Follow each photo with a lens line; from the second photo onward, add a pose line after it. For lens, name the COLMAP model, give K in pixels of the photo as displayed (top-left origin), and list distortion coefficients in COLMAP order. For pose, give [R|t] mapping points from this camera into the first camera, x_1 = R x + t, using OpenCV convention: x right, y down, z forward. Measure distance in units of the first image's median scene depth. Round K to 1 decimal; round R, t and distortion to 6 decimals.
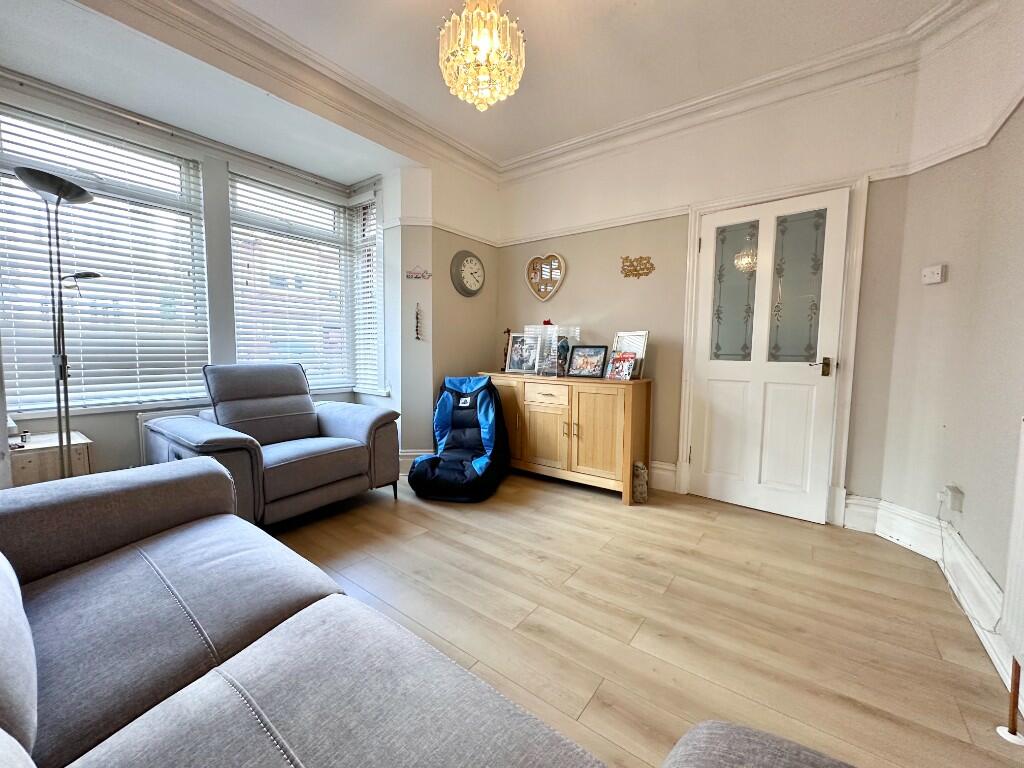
lens RADIAL K [[409.7, 0, 513.0], [0, 409.7, 381.2], [0, 0, 1]] dist [-0.002311, -0.000134]
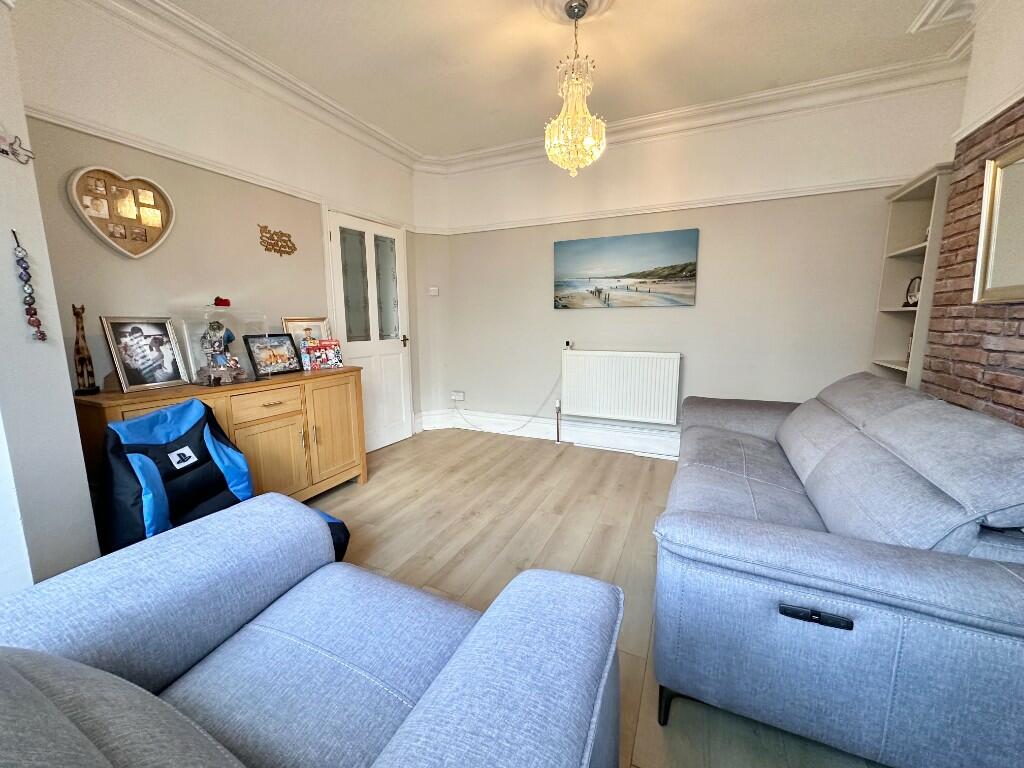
lens RADIAL K [[409.7, 0, 511.1], [0, 409.7, 381.7], [0, 0, 1]] dist [-0.002311, -0.000134]
pose [[-0.217821, -0.157440, 0.963206, -0.906153], [0.079078, 0.980812, 0.178201, -0.132542], [-0.972780, 0.114984, -0.201192, 0.940336]]
